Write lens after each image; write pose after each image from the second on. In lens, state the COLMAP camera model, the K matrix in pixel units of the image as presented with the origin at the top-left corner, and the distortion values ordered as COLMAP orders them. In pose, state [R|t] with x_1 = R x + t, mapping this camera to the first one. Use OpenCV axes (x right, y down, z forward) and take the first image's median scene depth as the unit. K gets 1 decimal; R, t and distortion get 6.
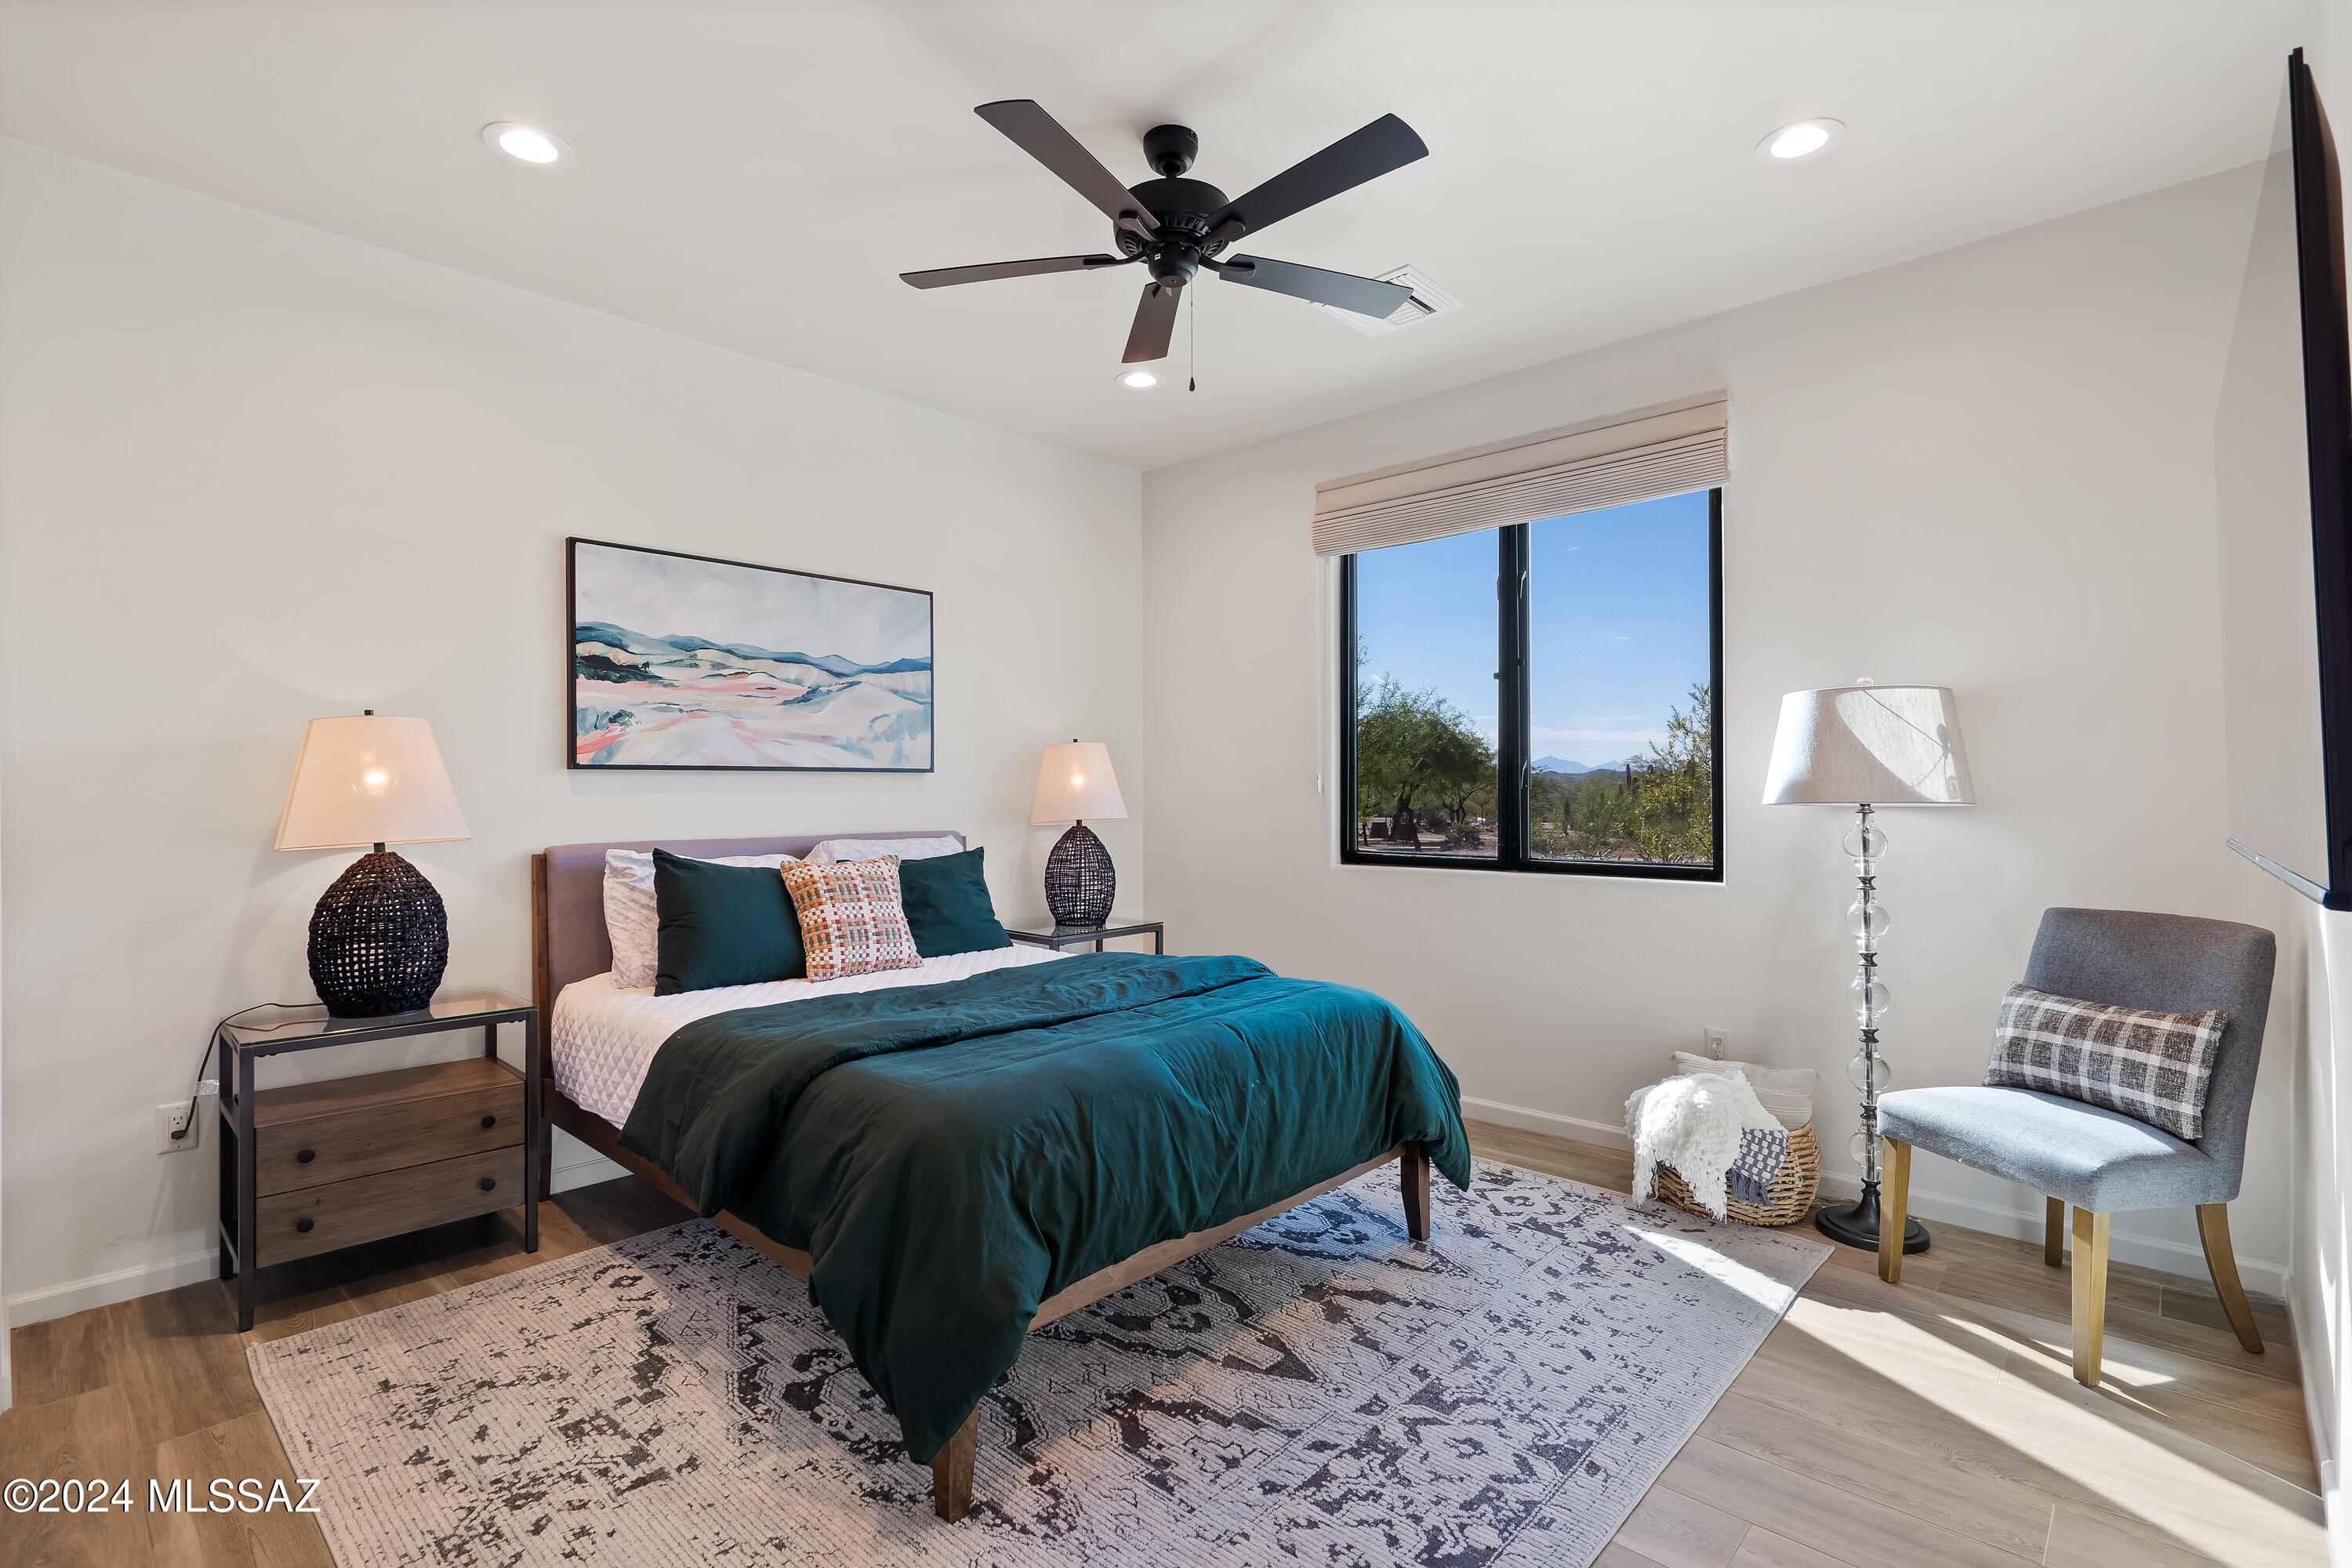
lens RADIAL K [[1097.4, 0, 1213.4], [0, 1097.4, 773.5], [0, 0, 1]] dist [-0.002773, 0.000190]
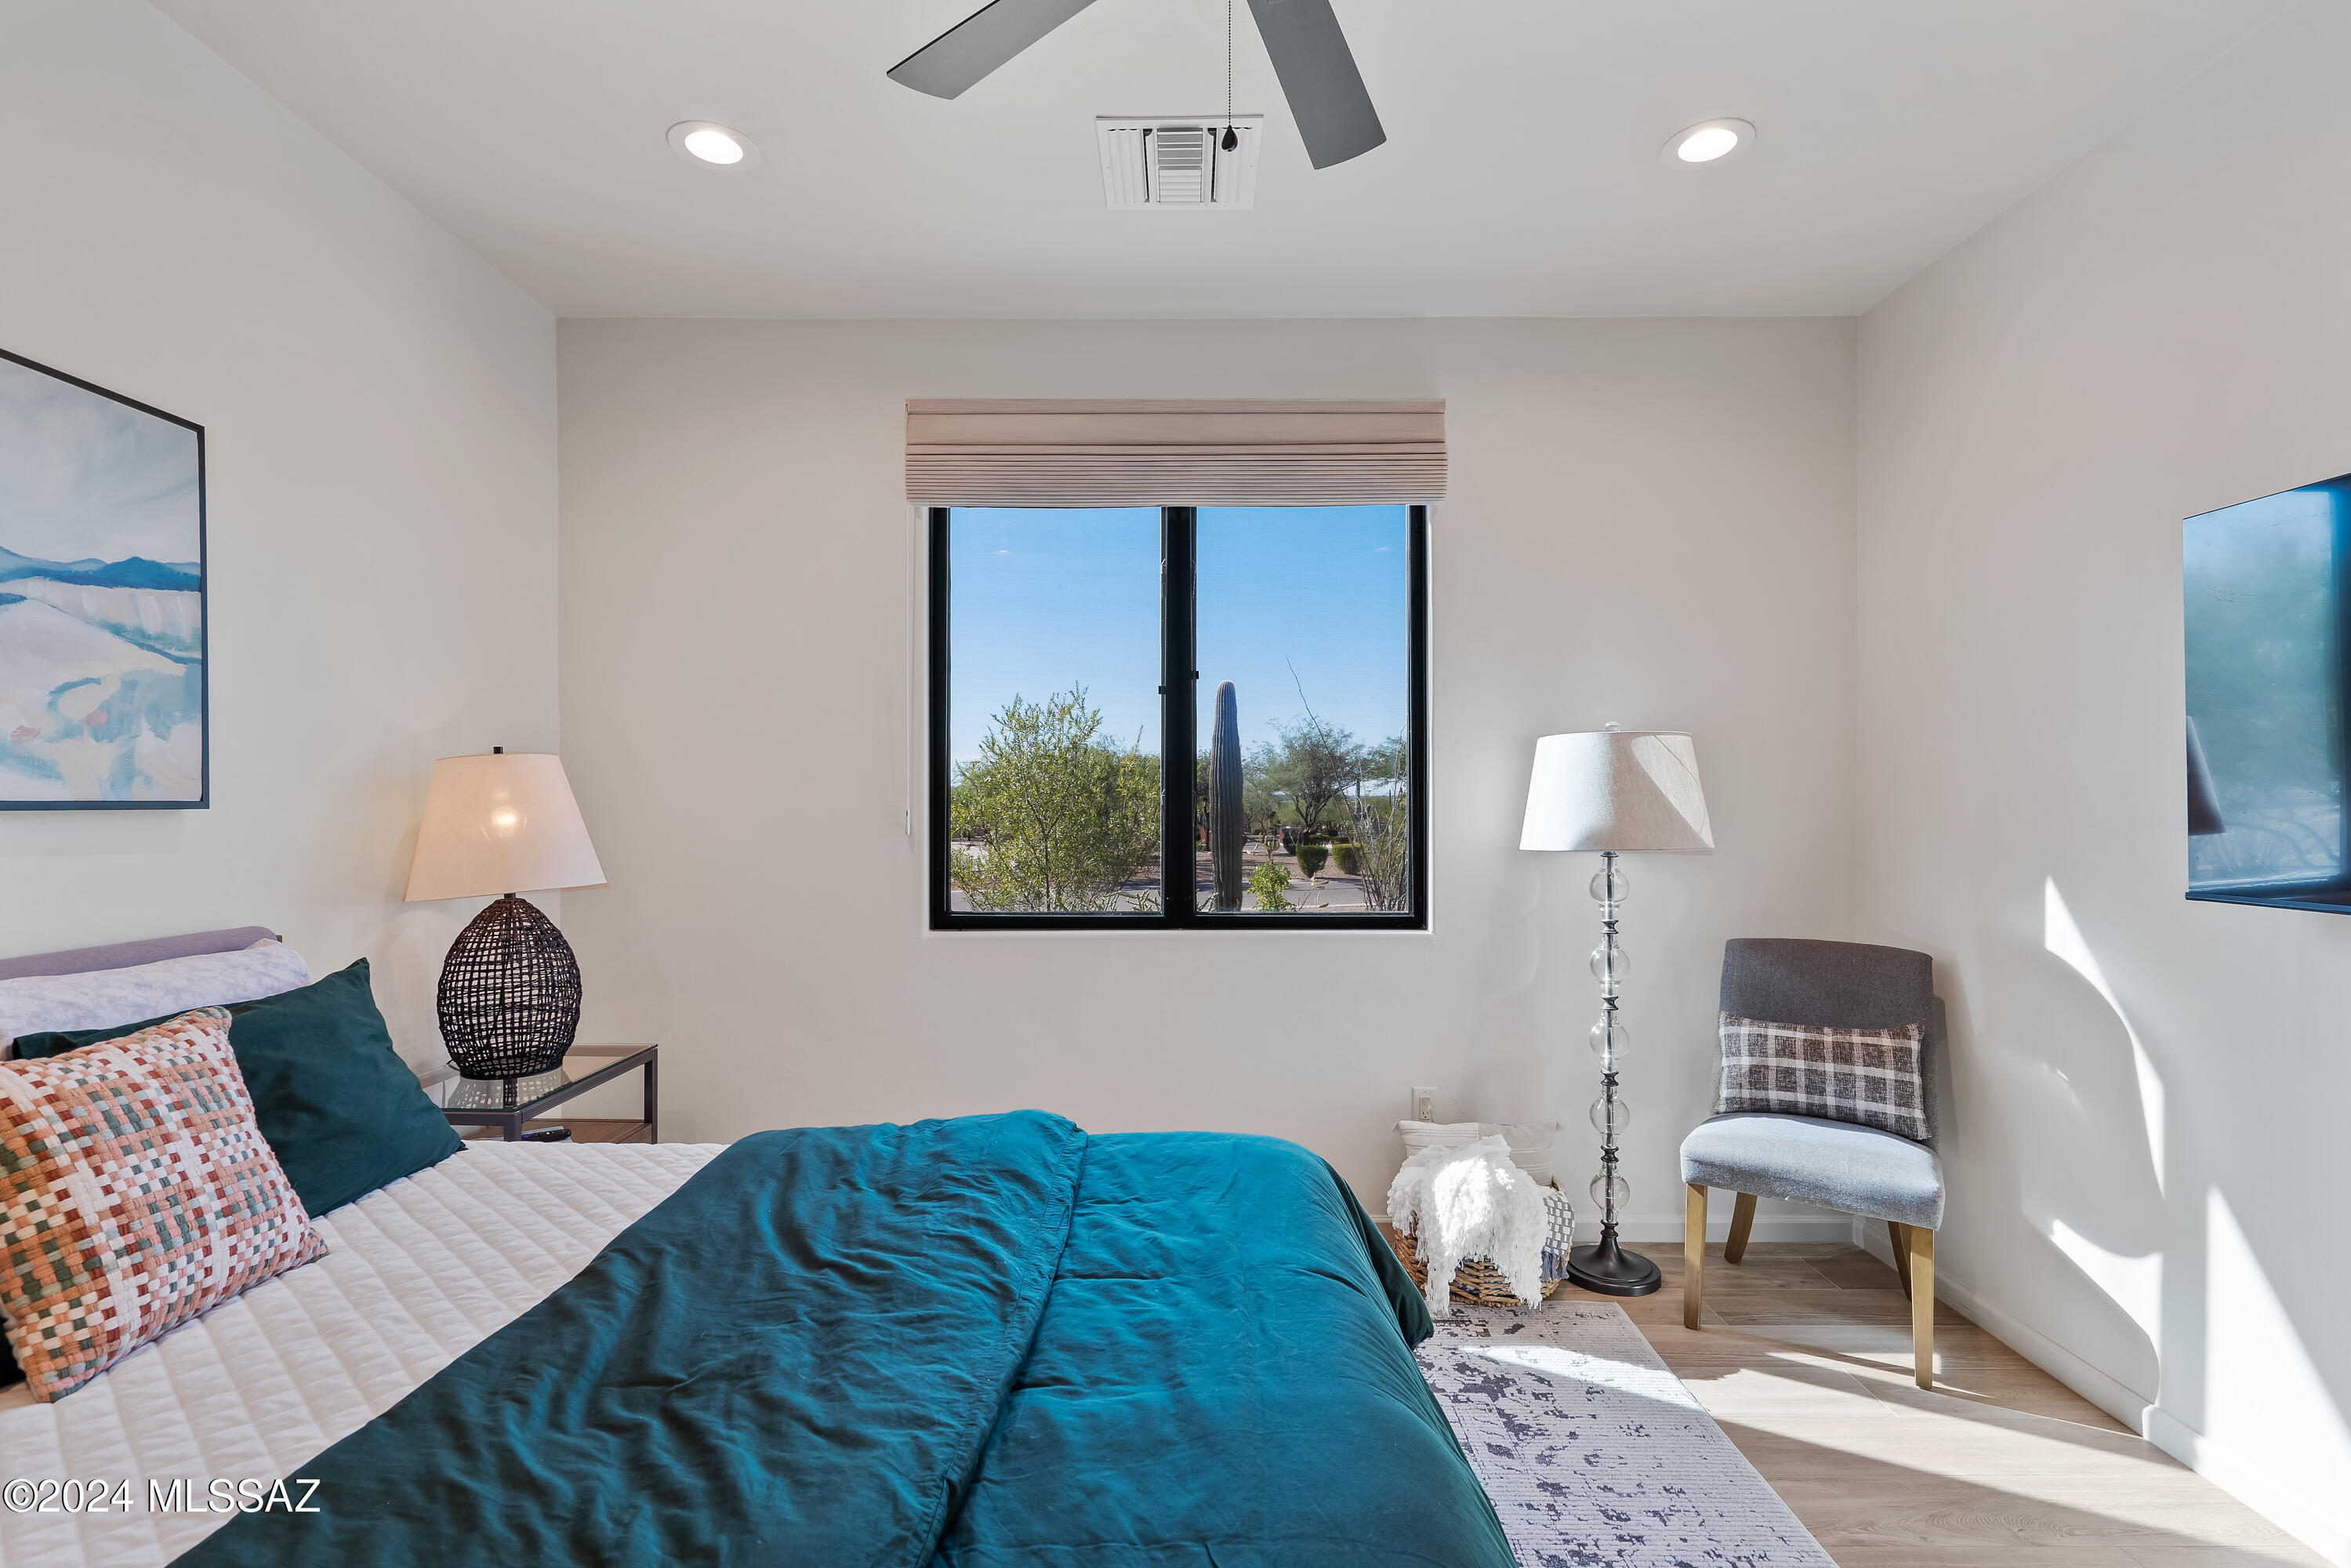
lens RADIAL K [[1080.6, 0, 1180.6], [0, 1080.6, 798.6], [0, 0, 1]] dist [-0.004544, 0.001725]
pose [[0.747774, 0.004234, 0.663940, -0.353852], [-0.012492, 0.999892, 0.007693, -0.019818], [-0.663836, -0.014046, 0.747746, 0.527236]]
